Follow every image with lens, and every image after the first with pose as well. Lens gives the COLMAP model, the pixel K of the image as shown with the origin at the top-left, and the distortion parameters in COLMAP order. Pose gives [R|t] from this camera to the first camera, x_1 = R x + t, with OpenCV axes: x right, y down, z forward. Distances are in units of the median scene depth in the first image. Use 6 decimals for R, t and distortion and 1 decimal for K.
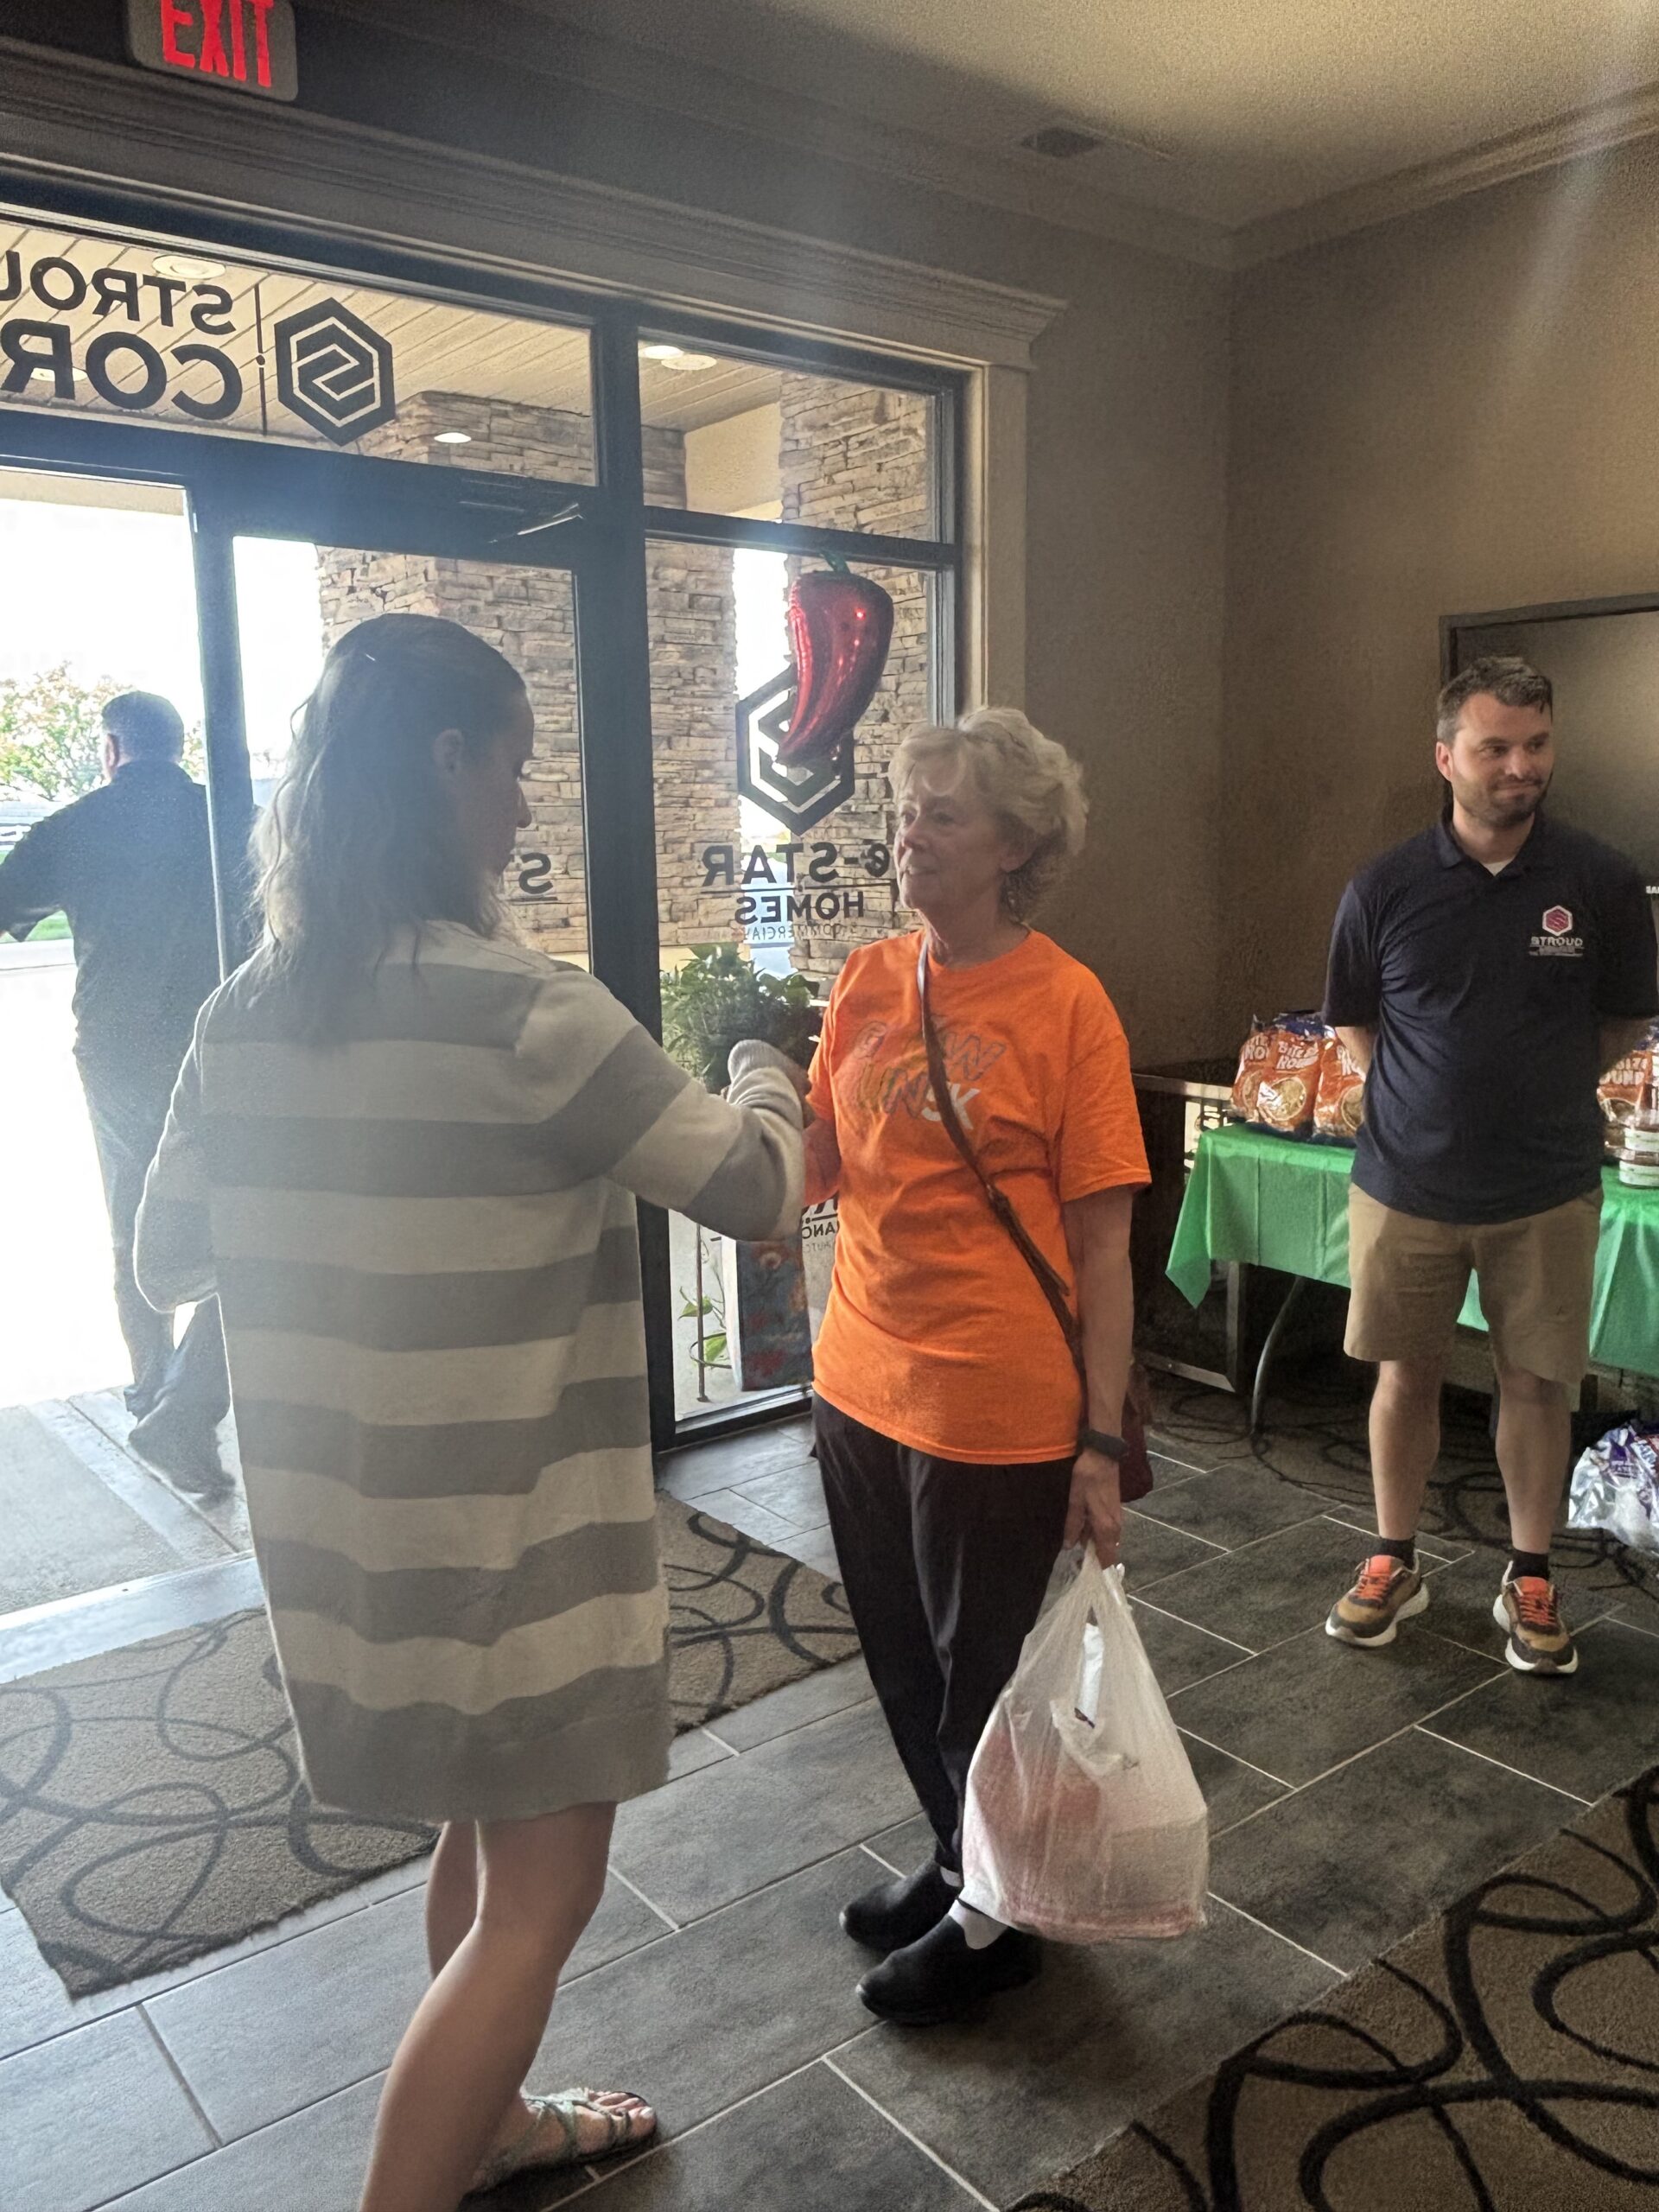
lens RADIAL K [[1705.3, 0, 840.3], [0, 1705.3, 1101.5], [0, 0, 1]] dist [0.081107, -0.110839]
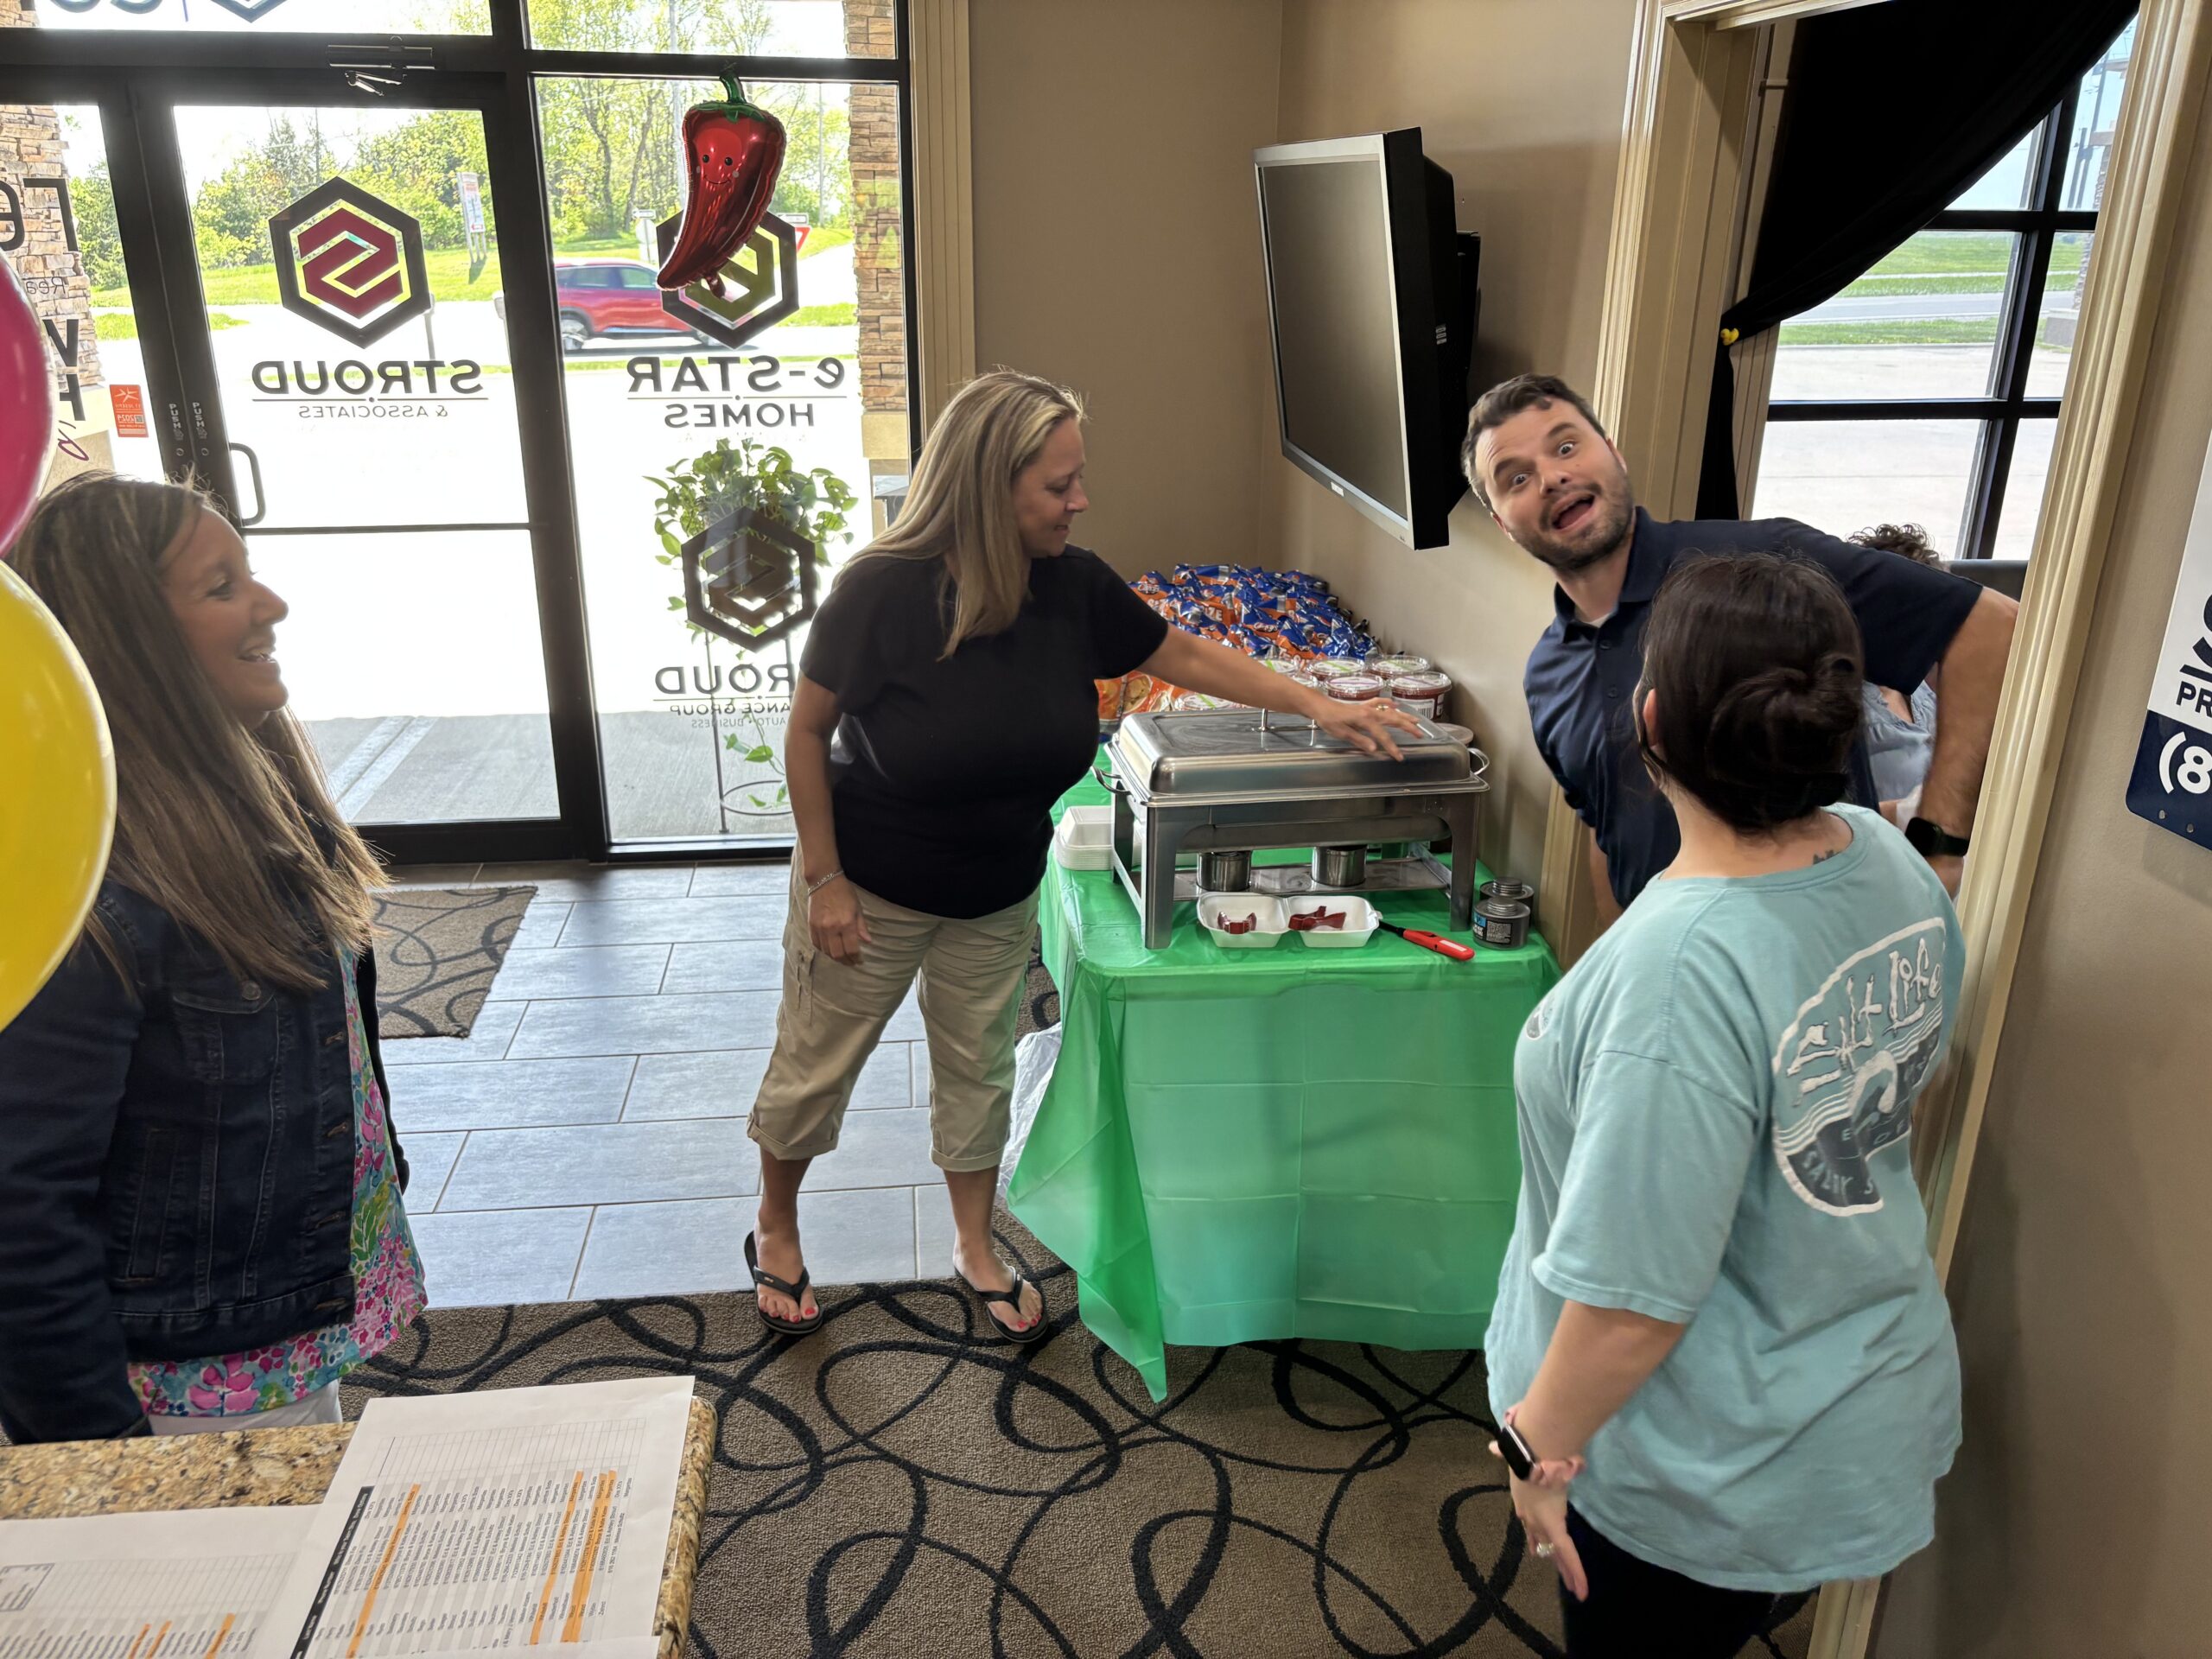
lens RADIAL K [[1687.6, 0, 1105.6], [0, 1687.6, 820.6], [0, 0, 1]] dist [0.035807, -0.031620]
pose [[0.850879, 0.196989, -0.487032, 0.786600], [-0.100214, 0.970878, 0.217608, -0.125422], [0.515715, -0.136351, 0.845841, 0.169295]]
